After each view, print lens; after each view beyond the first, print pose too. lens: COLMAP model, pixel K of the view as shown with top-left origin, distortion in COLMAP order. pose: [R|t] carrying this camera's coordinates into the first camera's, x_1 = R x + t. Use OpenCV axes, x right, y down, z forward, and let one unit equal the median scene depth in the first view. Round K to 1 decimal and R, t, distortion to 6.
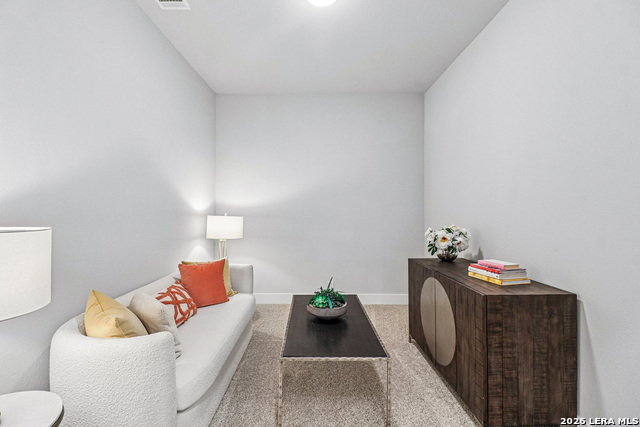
lens RADIAL K [[299.0, 0, 320.0], [0, 299.0, 211.7], [0, 0, 1]] dist [0.010983, -0.011132]
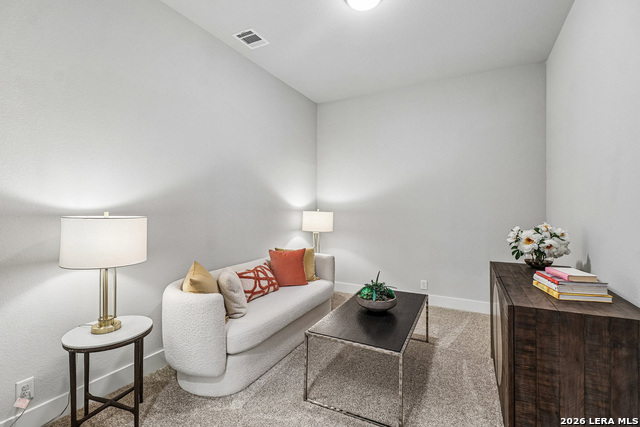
lens RADIAL K [[299.0, 0, 318.0], [0, 299.0, 211.4], [0, 0, 1]] dist [0.010983, -0.011132]
pose [[0.884159, 0.006255, -0.467145, 0.334820], [-0.001618, 0.999945, 0.010327, 0.003134], [0.467184, -0.008375, 0.884120, -0.004497]]
